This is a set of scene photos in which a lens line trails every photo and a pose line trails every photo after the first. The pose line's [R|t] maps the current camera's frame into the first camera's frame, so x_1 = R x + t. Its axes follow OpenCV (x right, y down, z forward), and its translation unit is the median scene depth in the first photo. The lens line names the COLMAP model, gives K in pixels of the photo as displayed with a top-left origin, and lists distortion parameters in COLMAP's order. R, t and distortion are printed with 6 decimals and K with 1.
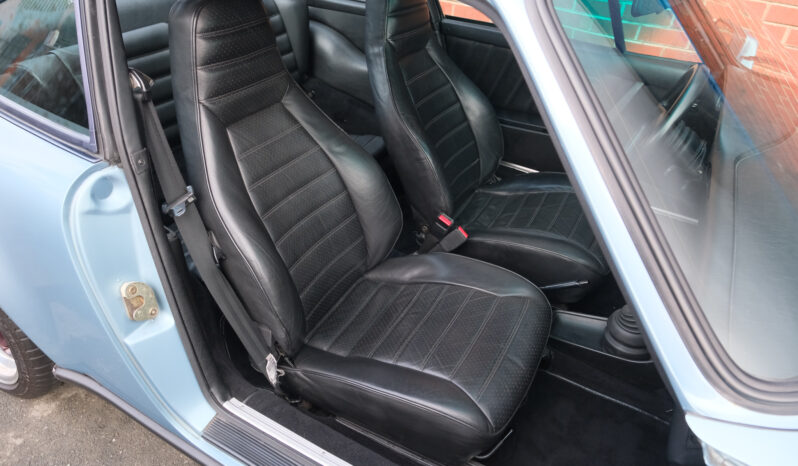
lens RADIAL K [[557.0, 0, 399.0], [0, 557.0, 233.0], [0, 0, 1]] dist [-0.004810, -0.001541]
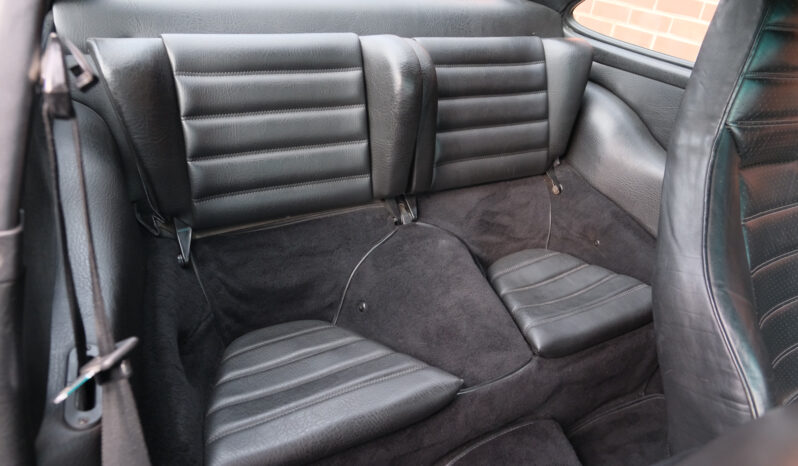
lens RADIAL K [[557.0, 0, 399.0], [0, 557.0, 233.0], [0, 0, 1]] dist [-0.004810, -0.001541]
pose [[0.858039, 0.279578, -0.430819, -0.032447], [-0.340528, 0.937645, -0.069730, -0.134277], [0.384460, 0.206537, 0.899740, 0.494727]]
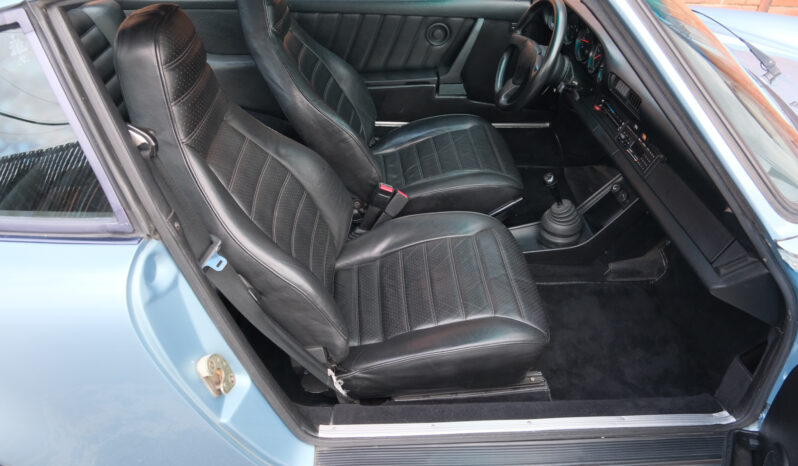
lens RADIAL K [[557.0, 0, 399.0], [0, 557.0, 233.0], [0, 0, 1]] dist [-0.004810, -0.001541]
pose [[0.843818, -0.351355, 0.405611, -0.348532], [0.321956, 0.936172, 0.141161, -0.084195], [-0.429319, 0.011475, 0.903080, 0.046338]]
